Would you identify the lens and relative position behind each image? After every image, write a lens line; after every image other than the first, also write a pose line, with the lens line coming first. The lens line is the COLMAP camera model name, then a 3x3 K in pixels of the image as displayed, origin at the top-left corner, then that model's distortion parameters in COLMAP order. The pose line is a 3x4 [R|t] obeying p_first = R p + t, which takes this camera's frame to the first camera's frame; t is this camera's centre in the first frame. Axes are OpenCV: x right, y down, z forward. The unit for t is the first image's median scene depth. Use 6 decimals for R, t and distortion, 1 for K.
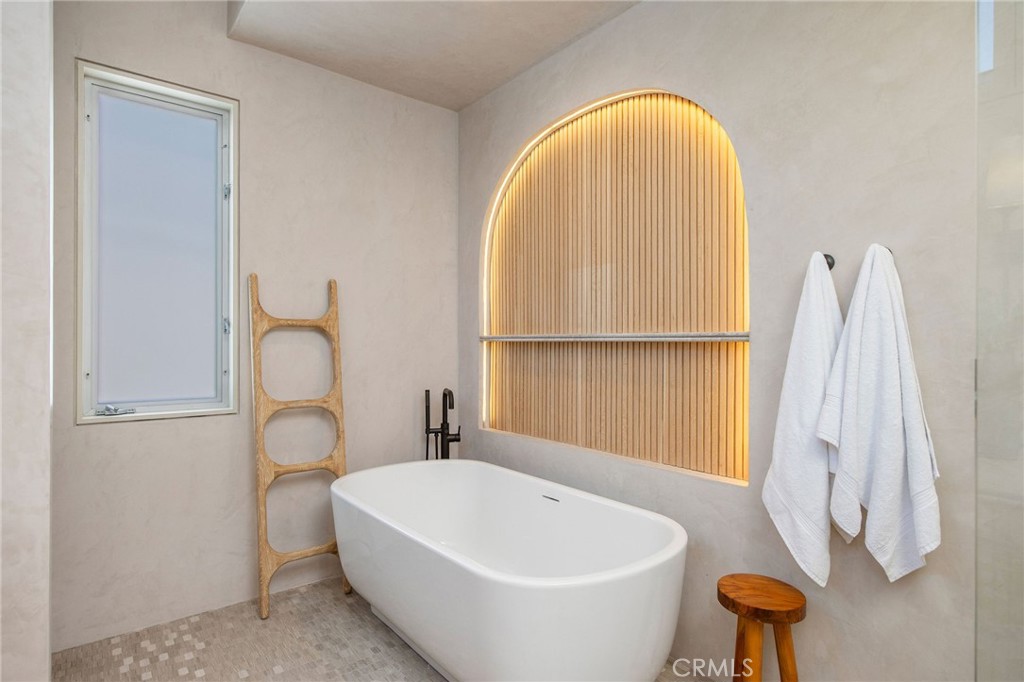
lens RADIAL K [[536.9, 0, 510.3], [0, 536.9, 354.2], [0, 0, 1]] dist [0.000423, 0.001250]
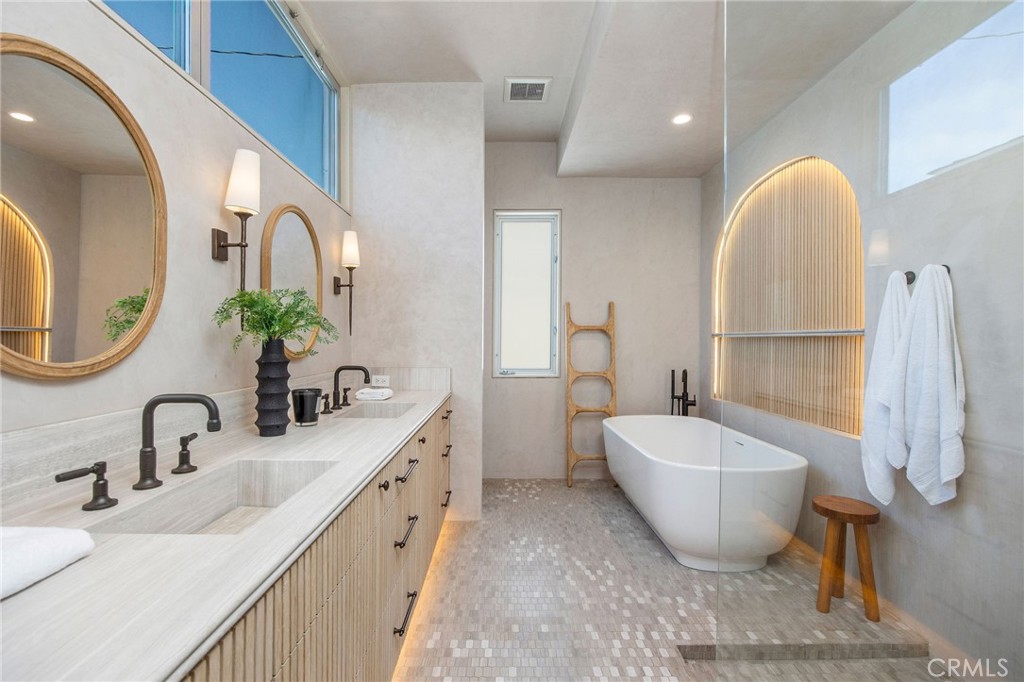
lens RADIAL K [[463.1, 0, 505.9], [0, 463.1, 339.9], [0, 0, 1]] dist [-0.001305, 0.000000]
pose [[0.784114, -0.008340, -0.620561, 0.355431], [-0.003769, 0.999827, -0.018199, 0.009989], [0.620606, 0.016609, 0.783947, -0.391389]]
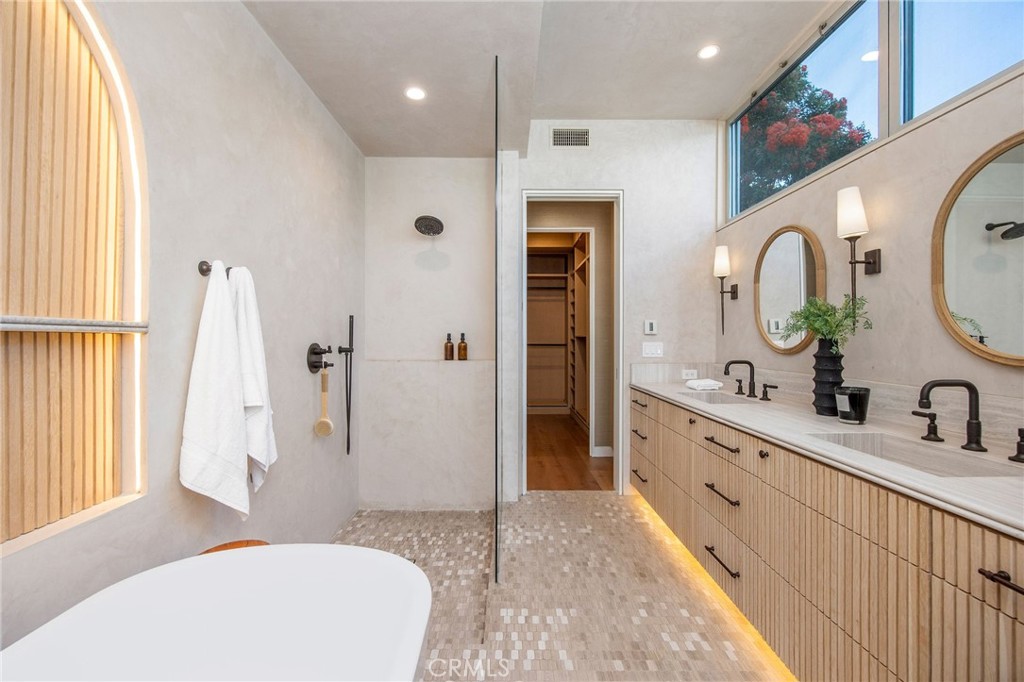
lens RADIAL K [[425.2, 0, 515.2], [0, 425.2, 337.3], [0, 0, 1]] dist [-0.011008, -0.000186]
pose [[-0.788154, -0.003172, 0.615471, -0.360872], [0.004995, 0.999921, 0.011550, -0.016447], [-0.615458, 0.012178, -0.788075, 0.880708]]
